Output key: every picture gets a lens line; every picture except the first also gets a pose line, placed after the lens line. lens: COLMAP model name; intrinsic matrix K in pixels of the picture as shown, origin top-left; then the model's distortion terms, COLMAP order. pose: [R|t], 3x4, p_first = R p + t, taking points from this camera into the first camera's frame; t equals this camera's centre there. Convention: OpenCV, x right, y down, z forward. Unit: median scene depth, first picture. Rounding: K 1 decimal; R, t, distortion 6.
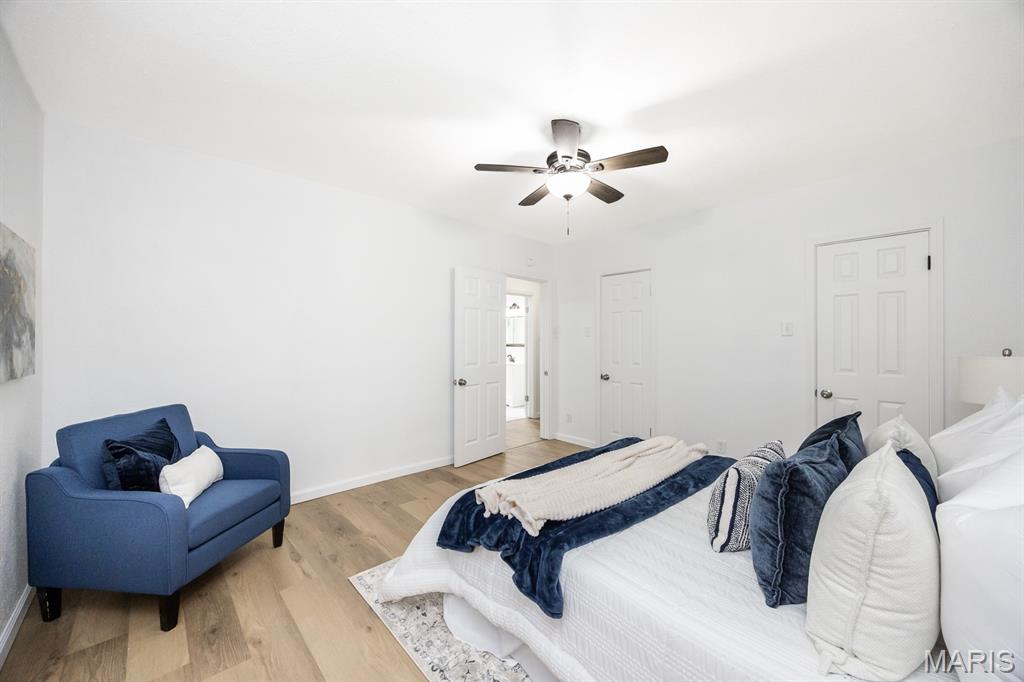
lens RADIAL K [[394.0, 0, 512.0], [0, 394.0, 343.8], [0, 0, 1]] dist [-0.001216, -0.000219]
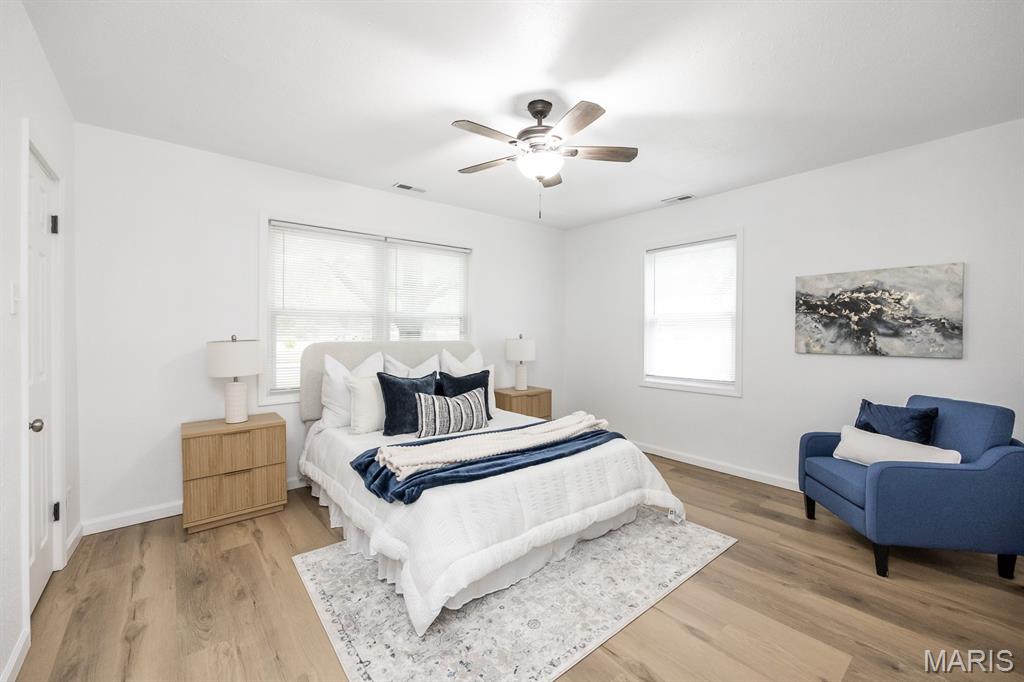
lens RADIAL K [[394.0, 0, 512.0], [0, 394.0, 340.4], [0, 0, 1]] dist [-0.001216, -0.000219]
pose [[-0.996452, -0.001538, 0.084149, 0.118484], [-0.001206, 0.999991, 0.003992, 0.021397], [-0.084154, 0.003877, -0.996445, 2.002604]]
